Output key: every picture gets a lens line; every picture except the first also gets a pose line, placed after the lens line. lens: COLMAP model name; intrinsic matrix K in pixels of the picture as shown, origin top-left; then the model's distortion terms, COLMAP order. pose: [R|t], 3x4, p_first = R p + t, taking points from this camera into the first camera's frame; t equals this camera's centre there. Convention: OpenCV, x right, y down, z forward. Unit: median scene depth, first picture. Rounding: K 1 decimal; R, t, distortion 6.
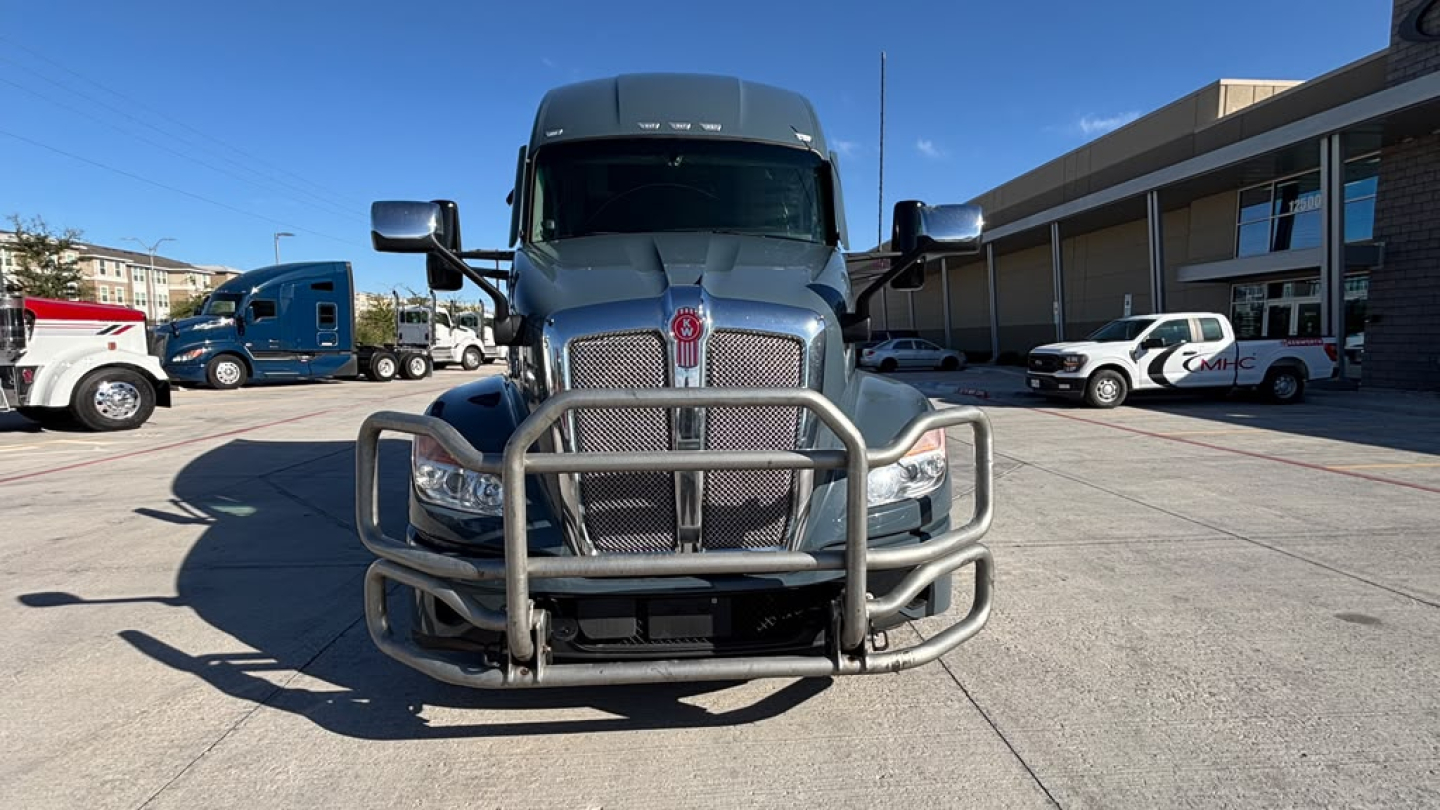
lens RADIAL K [[683.1, 0, 720.0], [0, 683.1, 405.0], [0, 0, 1]] dist [-0.003021, -0.000270]
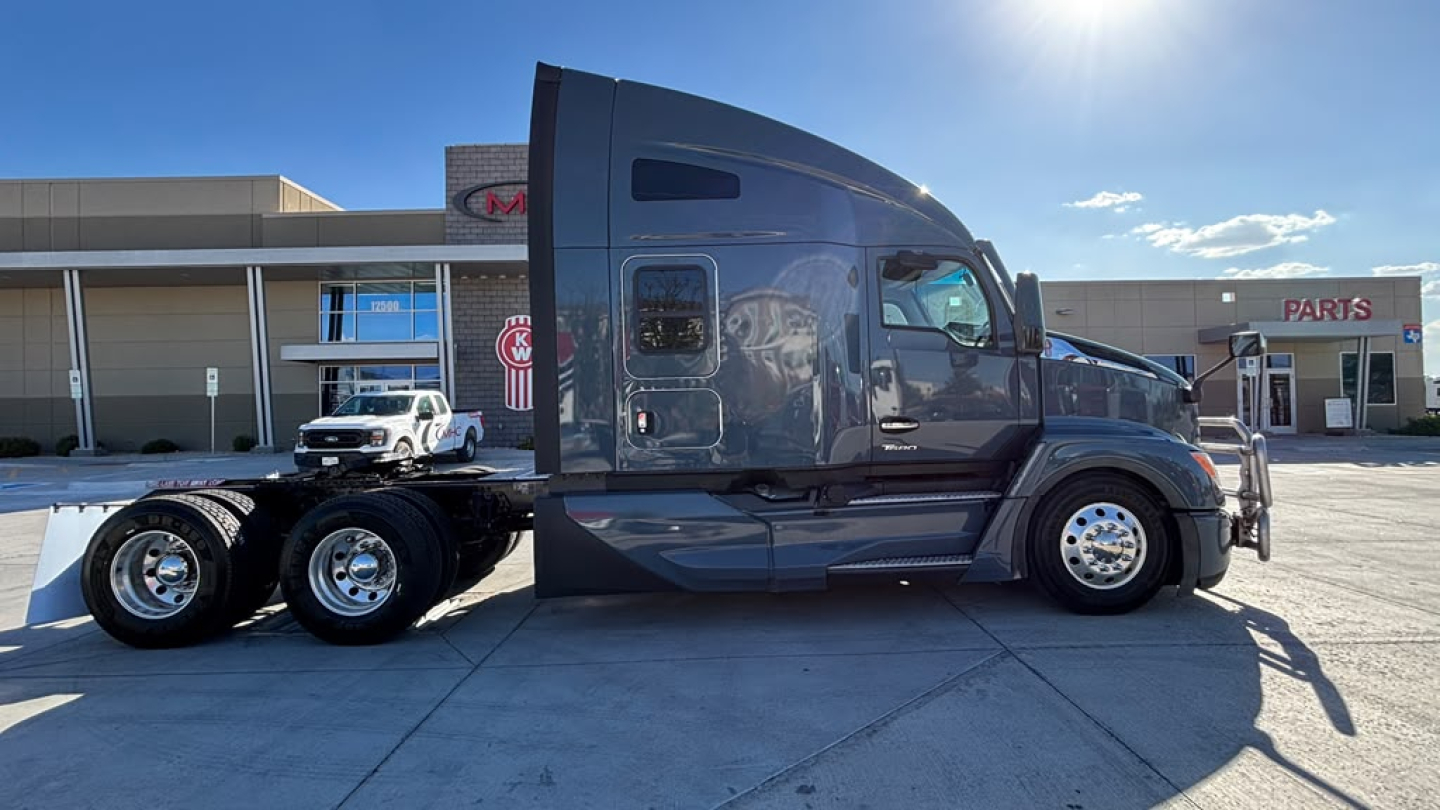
lens RADIAL K [[683.1, 0, 720.0], [0, 683.1, 405.0], [0, 0, 1]] dist [-0.003021, -0.000270]
pose [[0.057130, 0.007848, 0.998336, -0.428788], [0.108150, 0.994036, -0.014003, -0.037115], [-0.992492, 0.108770, 0.055940, 0.407921]]
